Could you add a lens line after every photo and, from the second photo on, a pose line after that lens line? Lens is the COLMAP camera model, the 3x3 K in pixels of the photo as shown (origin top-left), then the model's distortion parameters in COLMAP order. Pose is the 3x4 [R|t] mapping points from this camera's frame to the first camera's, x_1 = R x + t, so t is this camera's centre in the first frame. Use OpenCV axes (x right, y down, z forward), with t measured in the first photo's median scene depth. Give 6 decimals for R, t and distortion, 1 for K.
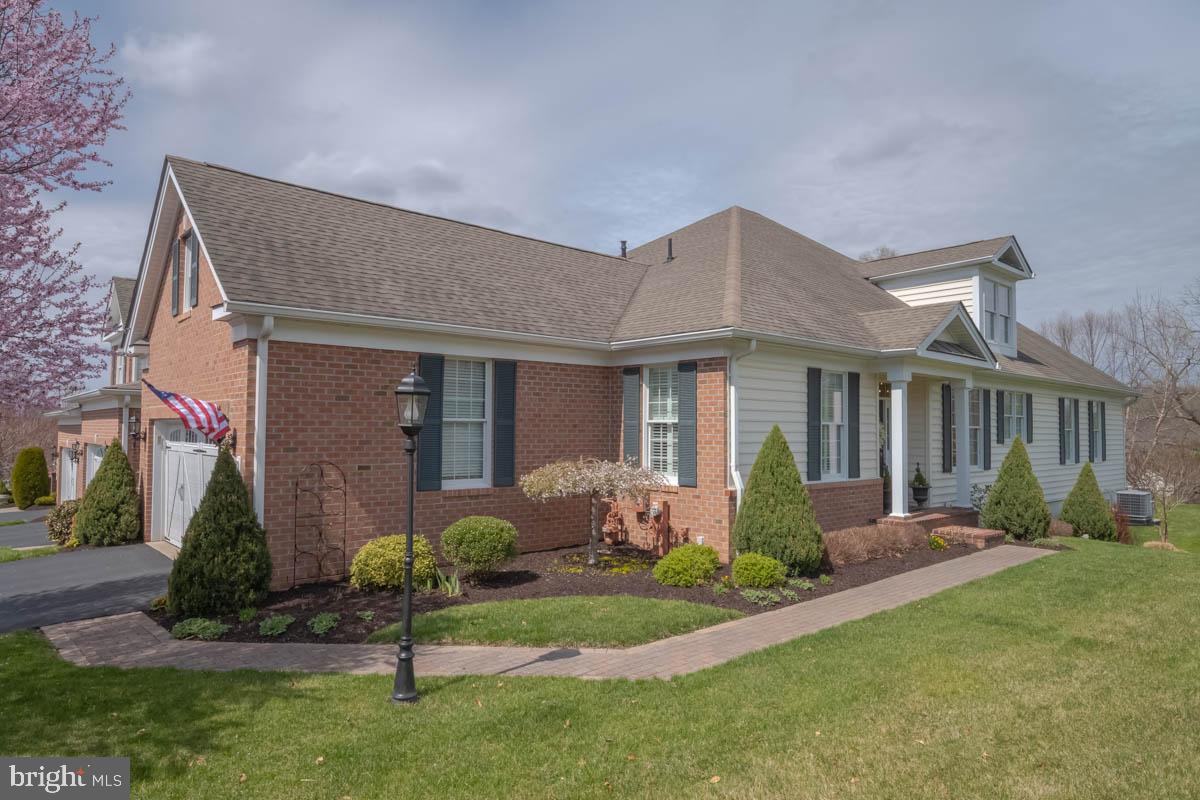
lens RADIAL K [[730.1, 0, 600.0], [0, 730.1, 400.0], [0, 0, 1]] dist [0.009438, 0.000659]
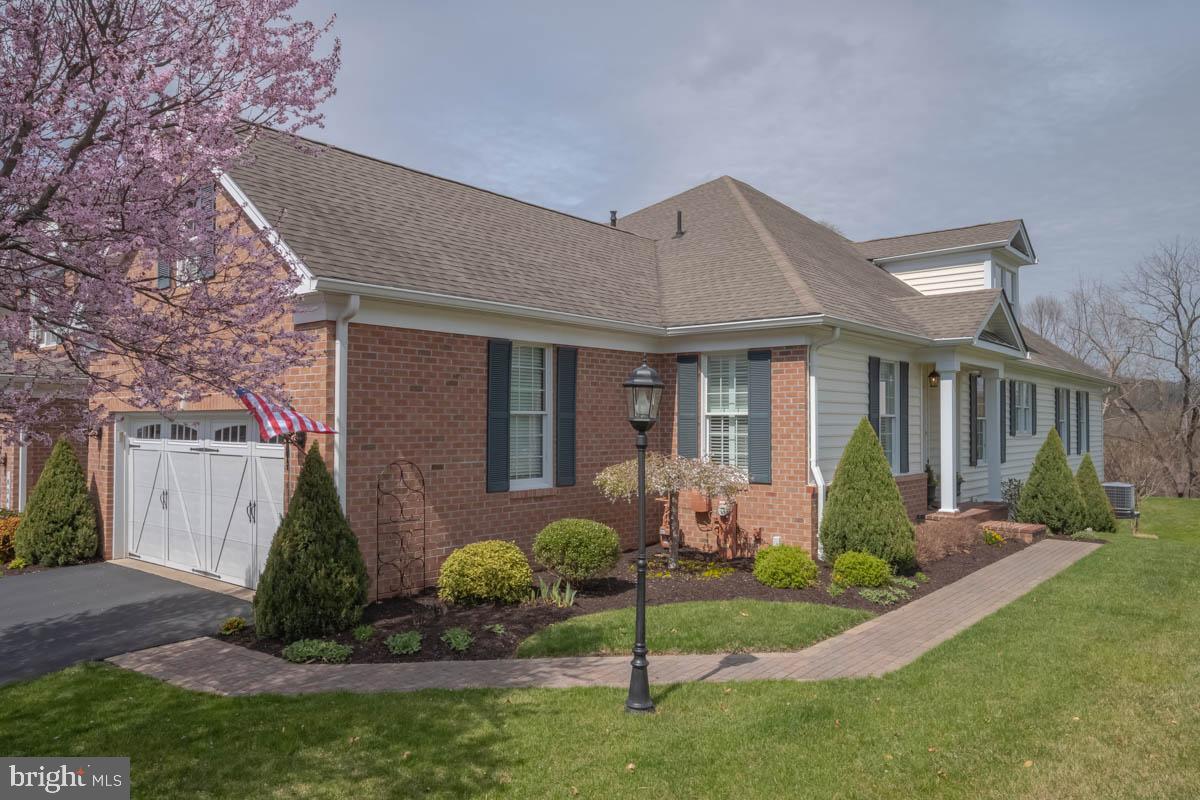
lens RADIAL K [[842.2, 0, 600.0], [0, 842.2, 400.0], [0, 0, 1]] dist [0.019403, 0.001224]
pose [[0.989338, 0.000483, 0.145636, -0.243031], [-0.002655, 0.999888, 0.014719, -0.003730], [-0.145612, -0.014948, 0.989229, -0.034963]]
